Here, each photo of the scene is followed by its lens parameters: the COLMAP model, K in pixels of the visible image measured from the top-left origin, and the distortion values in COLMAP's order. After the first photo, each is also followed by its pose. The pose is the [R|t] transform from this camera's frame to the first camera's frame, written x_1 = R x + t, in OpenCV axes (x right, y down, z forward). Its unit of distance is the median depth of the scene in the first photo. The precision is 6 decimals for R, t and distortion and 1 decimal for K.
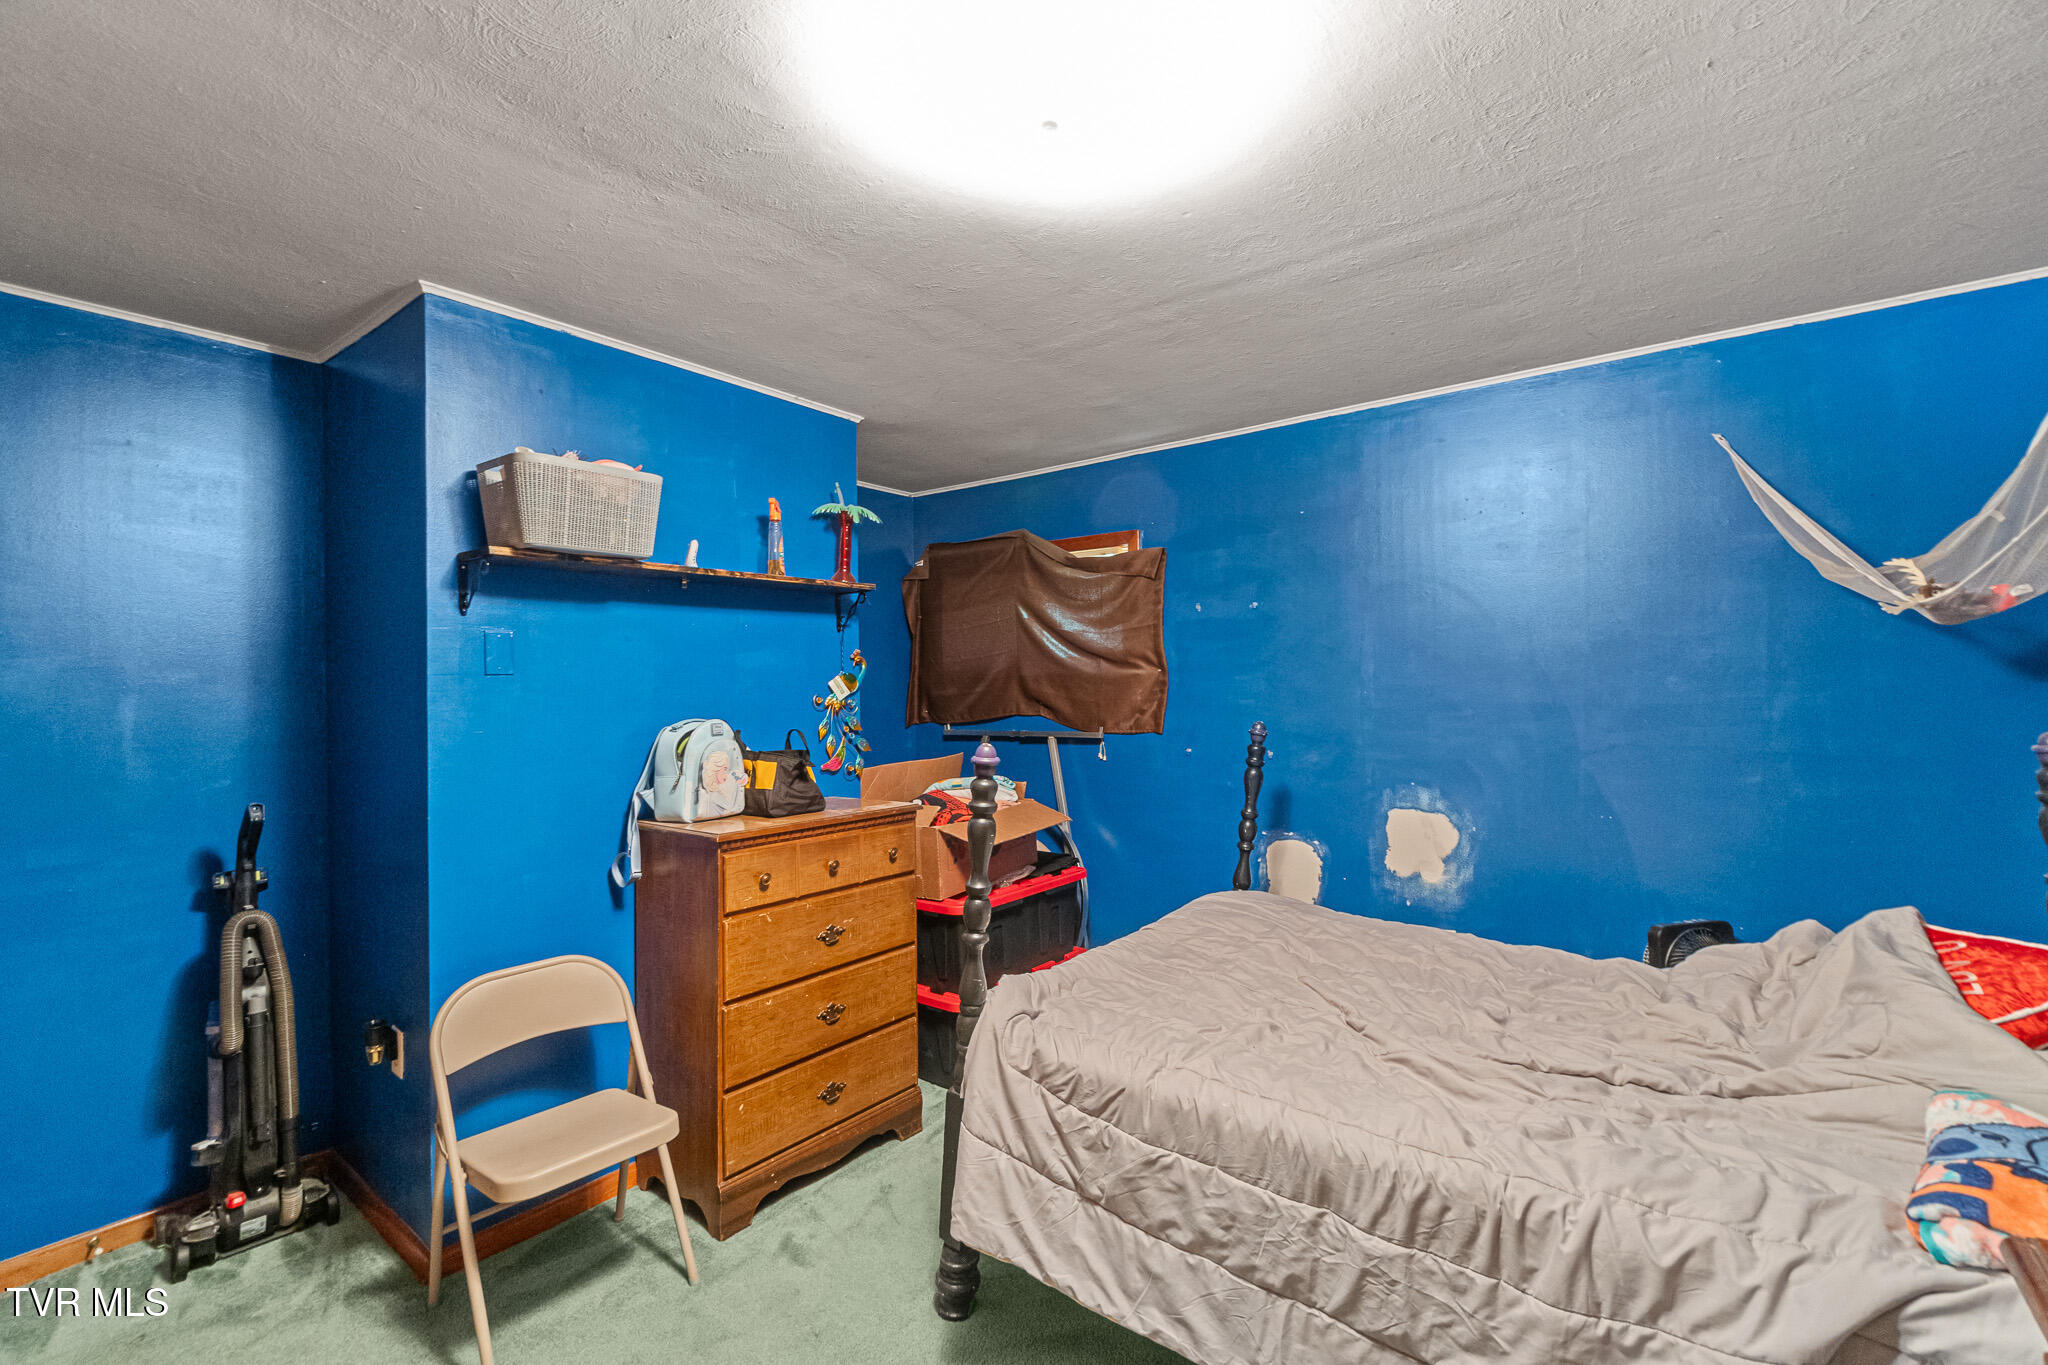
lens RADIAL K [[883.3, 0, 1024.0], [0, 883.3, 682.5], [0, 0, 1]] dist [-0.001865, 0.000689]
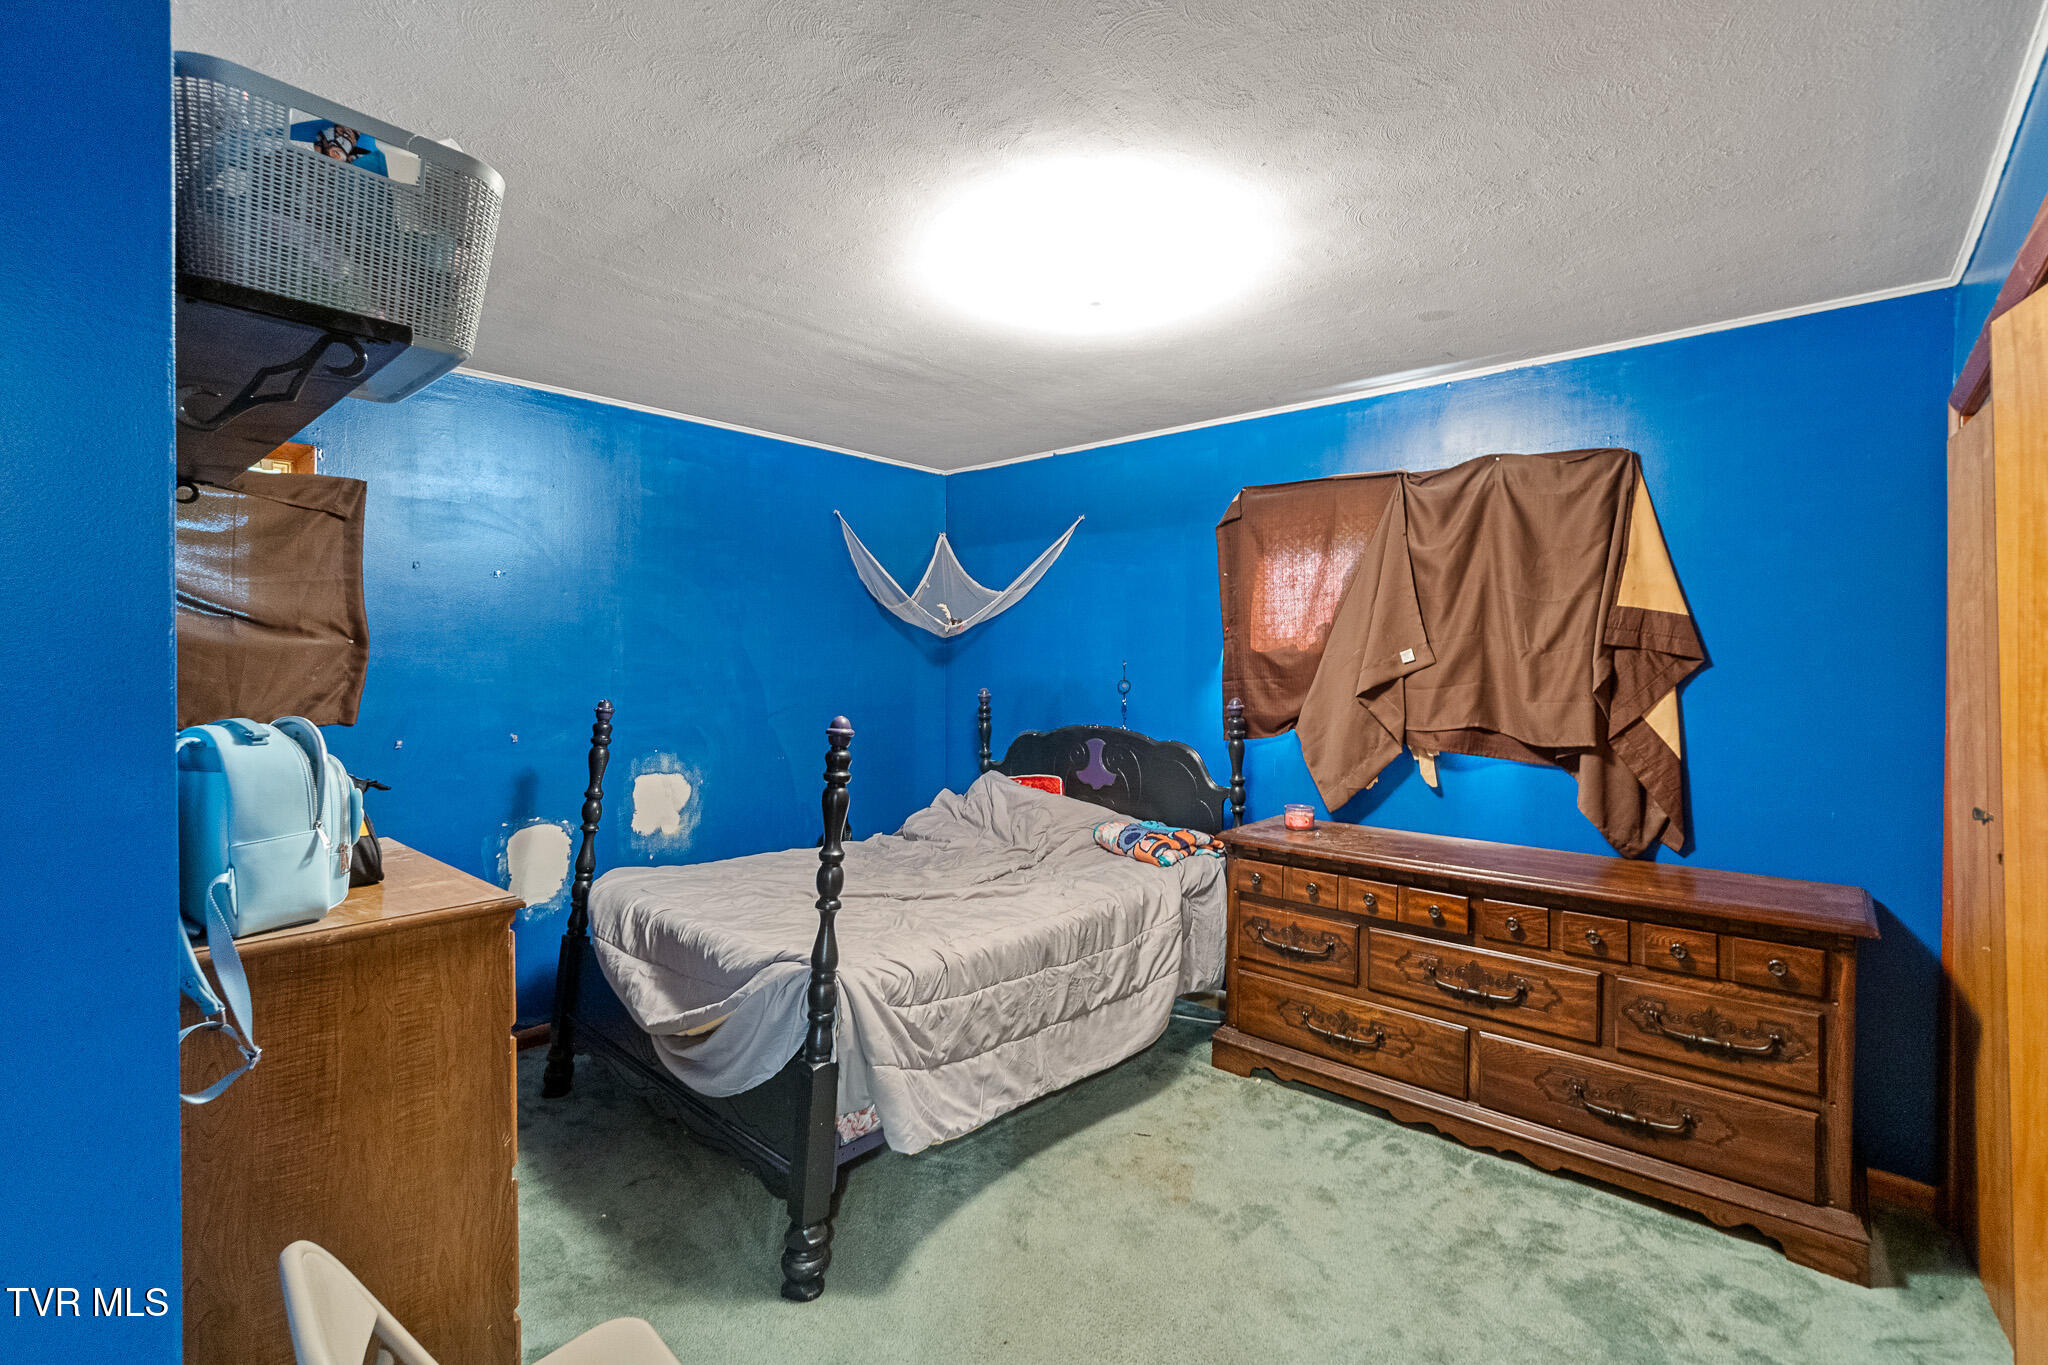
lens RADIAL K [[893.0, 0, 1024.9], [0, 893.0, 667.5], [0, 0, 1]] dist [-0.001281, 0.000866]
pose [[0.087617, 0.007092, 0.996129, -1.004951], [-0.007758, 0.999949, -0.006437, 0.015377], [-0.996124, -0.007164, 0.087667, 0.639000]]
